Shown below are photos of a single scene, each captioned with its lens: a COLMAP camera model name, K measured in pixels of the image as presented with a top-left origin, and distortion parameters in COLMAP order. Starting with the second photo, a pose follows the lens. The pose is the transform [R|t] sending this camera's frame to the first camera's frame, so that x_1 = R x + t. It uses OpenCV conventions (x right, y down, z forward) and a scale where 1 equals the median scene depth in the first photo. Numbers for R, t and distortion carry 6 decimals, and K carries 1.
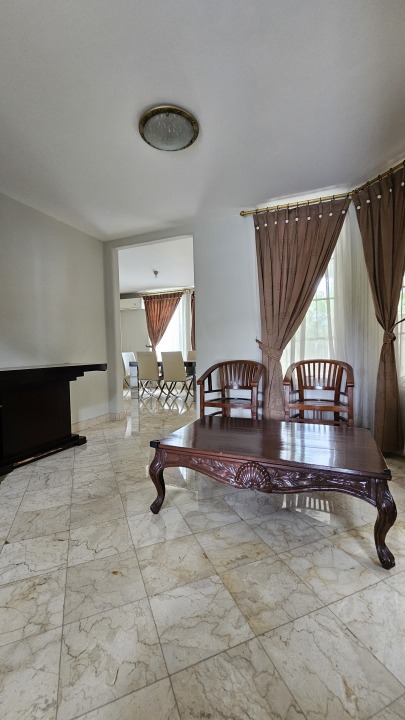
lens RADIAL K [[297.5, 0, 202.7], [0, 297.5, 363.4], [0, 0, 1]] dist [-0.001137, 0.000157]
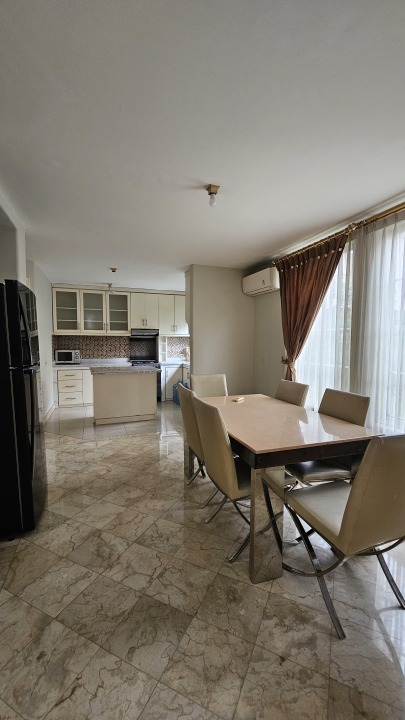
lens RADIAL K [[299.4, 0, 202.5], [0, 299.4, 360.0], [0, 0, 1]] dist [-0.000647, 0.000424]
pose [[0.676560, 0.066520, -0.733377, 0.107261], [-0.052222, 0.997738, 0.042322, -0.074920], [0.734534, 0.009664, 0.678503, 0.562546]]
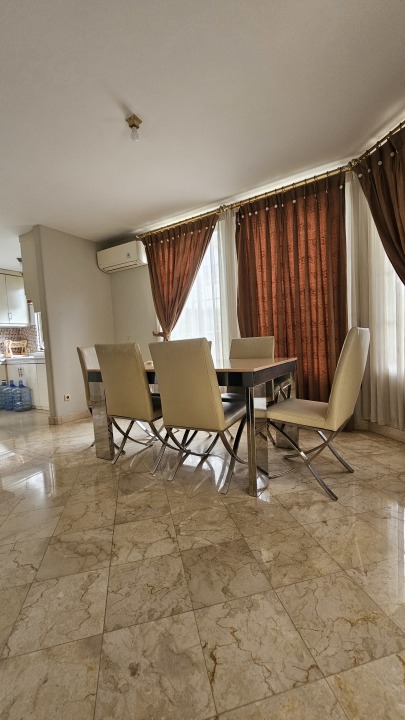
lens RADIAL K [[297.5, 0, 202.7], [0, 297.5, 363.4], [0, 0, 1]] dist [-0.001137, 0.000157]
pose [[0.987677, -0.026172, -0.154299, -0.021971], [0.030437, 0.999215, 0.025346, -0.016136], [0.153515, -0.029730, 0.987699, 0.504855]]
